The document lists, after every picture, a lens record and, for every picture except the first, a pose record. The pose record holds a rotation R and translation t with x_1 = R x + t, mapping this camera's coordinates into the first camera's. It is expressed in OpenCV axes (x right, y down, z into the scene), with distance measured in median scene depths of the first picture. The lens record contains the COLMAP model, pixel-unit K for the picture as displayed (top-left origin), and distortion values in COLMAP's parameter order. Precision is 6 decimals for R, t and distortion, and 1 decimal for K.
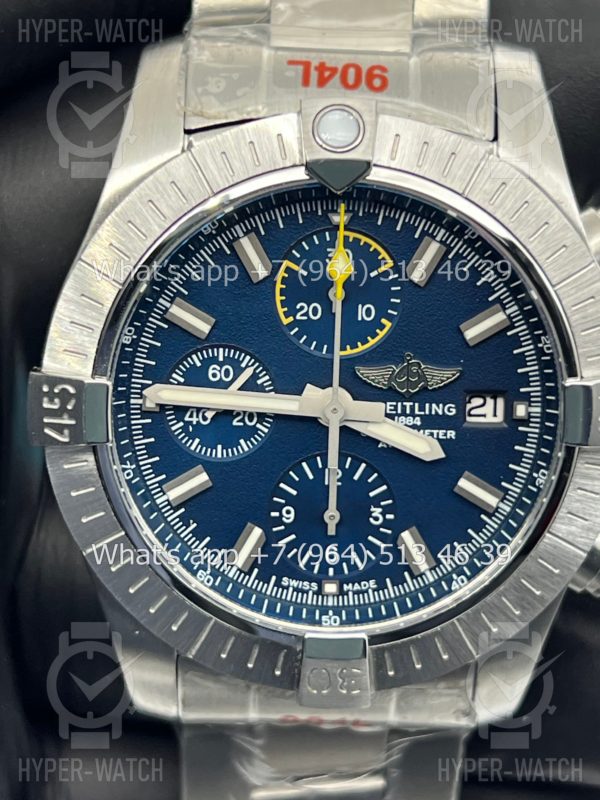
lens RADIAL K [[1907.6, 0, 300.0], [0, 1907.6, 400.0], [0, 0, 1]] dist [0.285683, -0.938639]
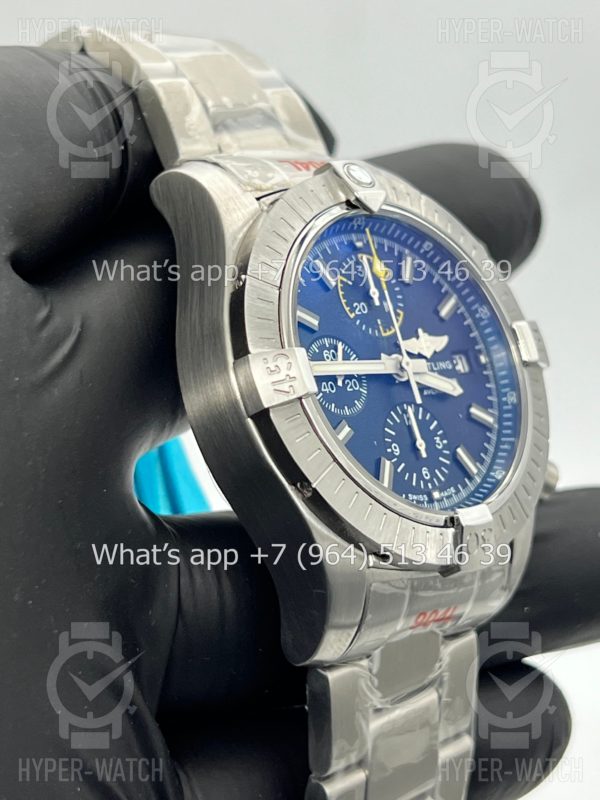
lens RADIAL K [[1907.6, 0, 300.0], [0, 1907.6, 400.0], [0, 0, 1]] dist [0.285683, -0.938639]
pose [[0.711910, -0.111736, 0.693325, -1.004274], [0.382600, 0.889591, -0.249490, 0.345467], [-0.588898, 0.442881, 0.676059, 0.105219]]
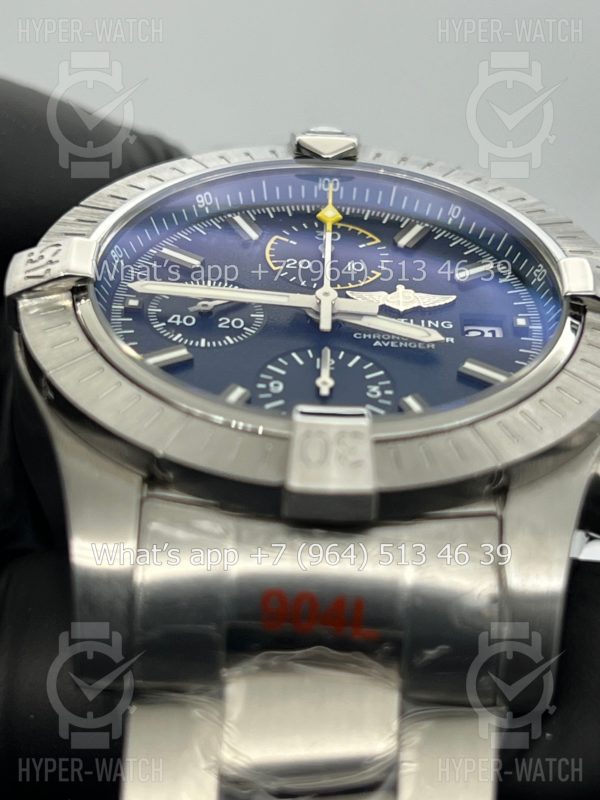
lens RADIAL K [[1907.6, 0, 300.0], [0, 1907.6, 400.0], [0, 0, 1]] dist [0.285683, -0.938639]
pose [[0.999429, 0.025180, 0.022516, -0.015245], [0.007344, 0.488649, -0.872450, 0.856914], [-0.032971, 0.872117, 0.488185, 0.570840]]
